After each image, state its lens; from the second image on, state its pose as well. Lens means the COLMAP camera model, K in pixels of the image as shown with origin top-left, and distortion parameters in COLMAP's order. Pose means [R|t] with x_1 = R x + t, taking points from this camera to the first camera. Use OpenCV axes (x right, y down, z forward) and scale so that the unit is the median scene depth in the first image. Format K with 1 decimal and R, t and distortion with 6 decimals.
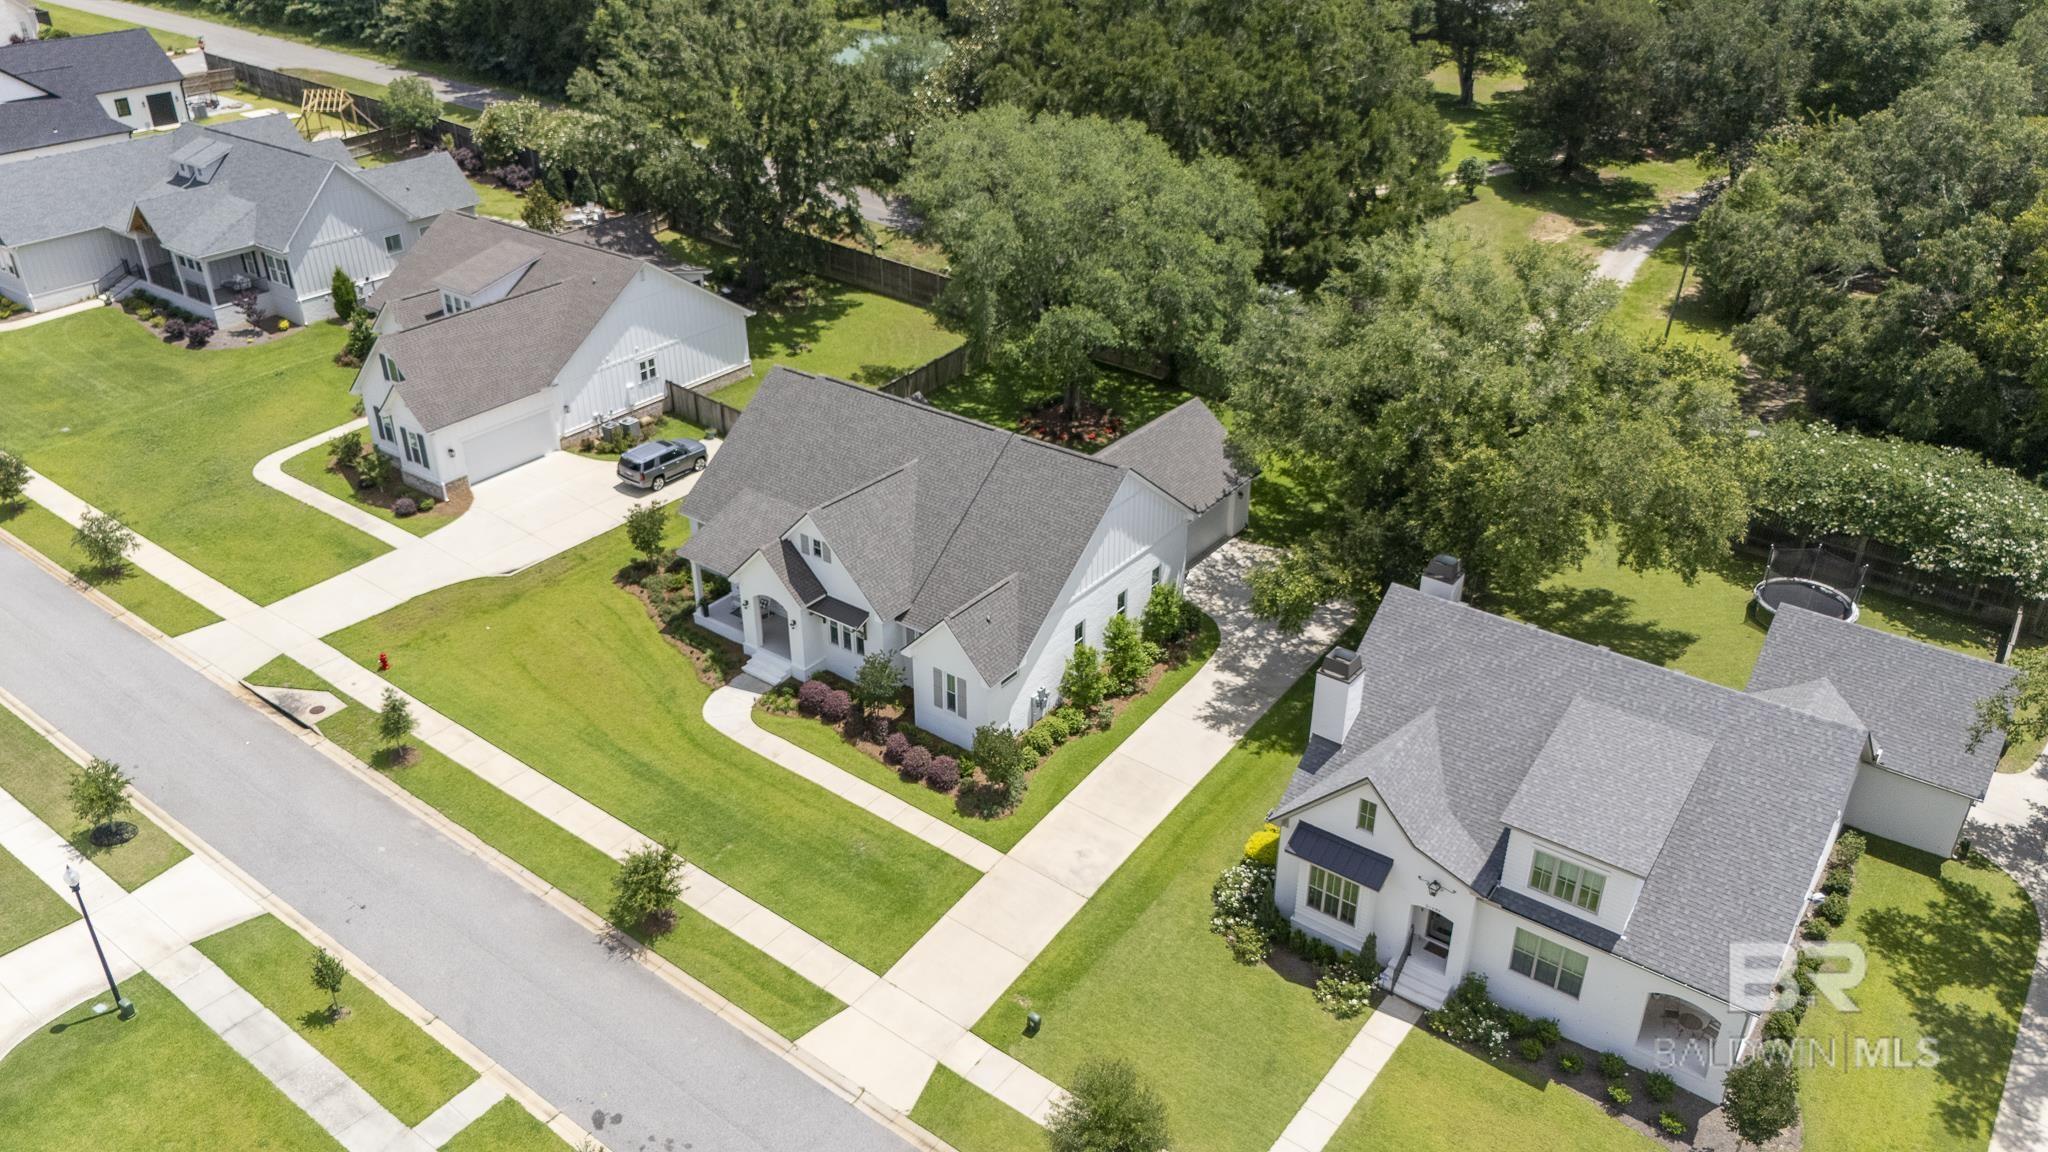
lens RADIAL K [[1516.7, 0, 1022.8], [0, 1516.7, 564.6], [0, 0, 1]] dist [0.047633, -0.034518]
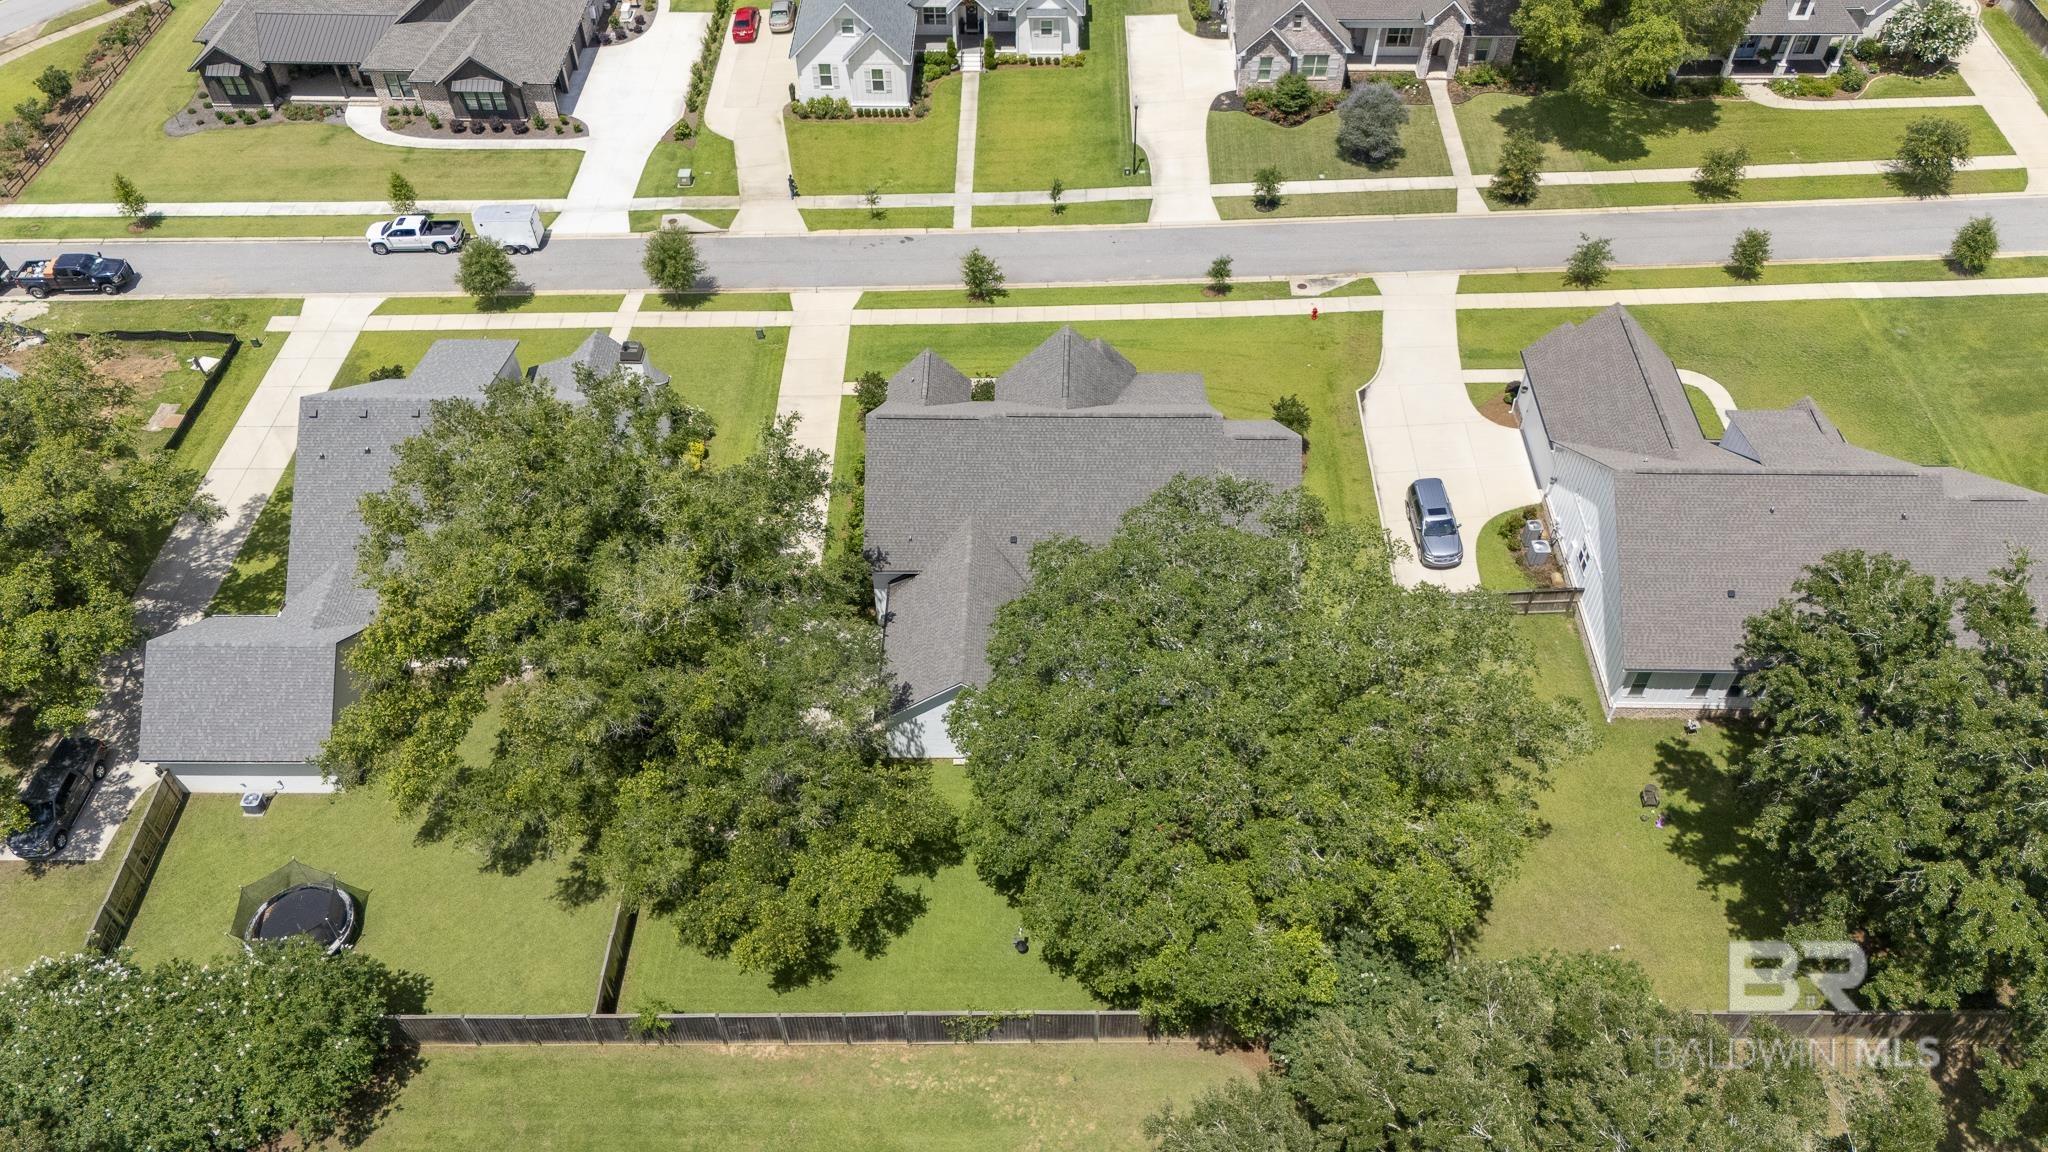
lens RADIAL K [[1492.2, 0, 1029.2], [0, 1492.2, 584.1], [0, 0, 1]] dist [0.058129, -0.064386]
pose [[-0.812227, 0.432704, -0.391221, 0.488474], [-0.281940, 0.295929, 0.912653, -1.147744], [0.510682, 0.851583, -0.118365, 1.346384]]
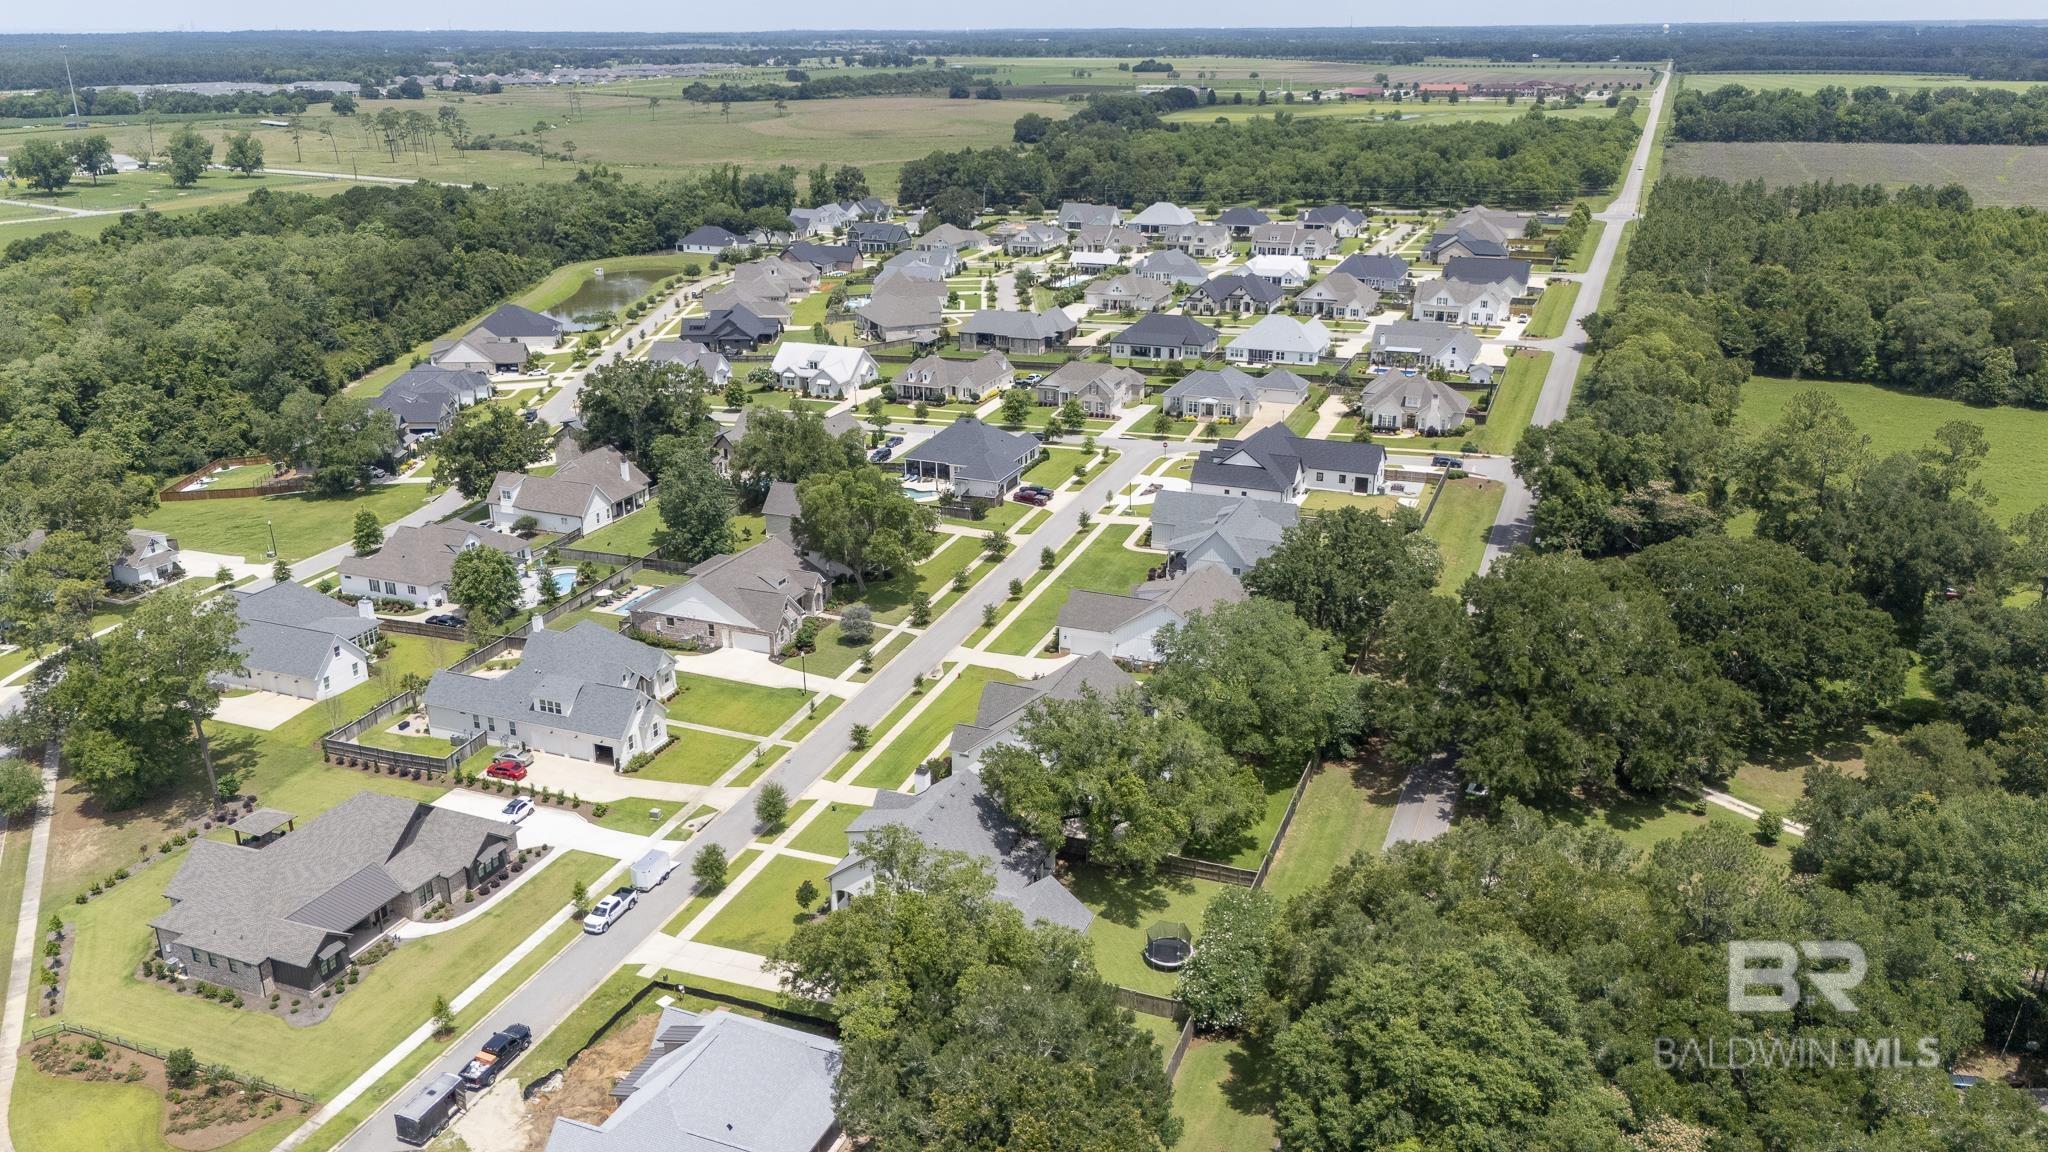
lens RADIAL K [[1492.2, 0, 1029.2], [0, 1492.2, 584.1], [0, 0, 1]] dist [0.058129, -0.064386]
pose [[0.250416, 0.330840, -0.909855, 2.363195], [-0.461859, 0.866786, 0.188064, -0.753332], [0.850869, 0.373130, 0.369859, -0.021238]]
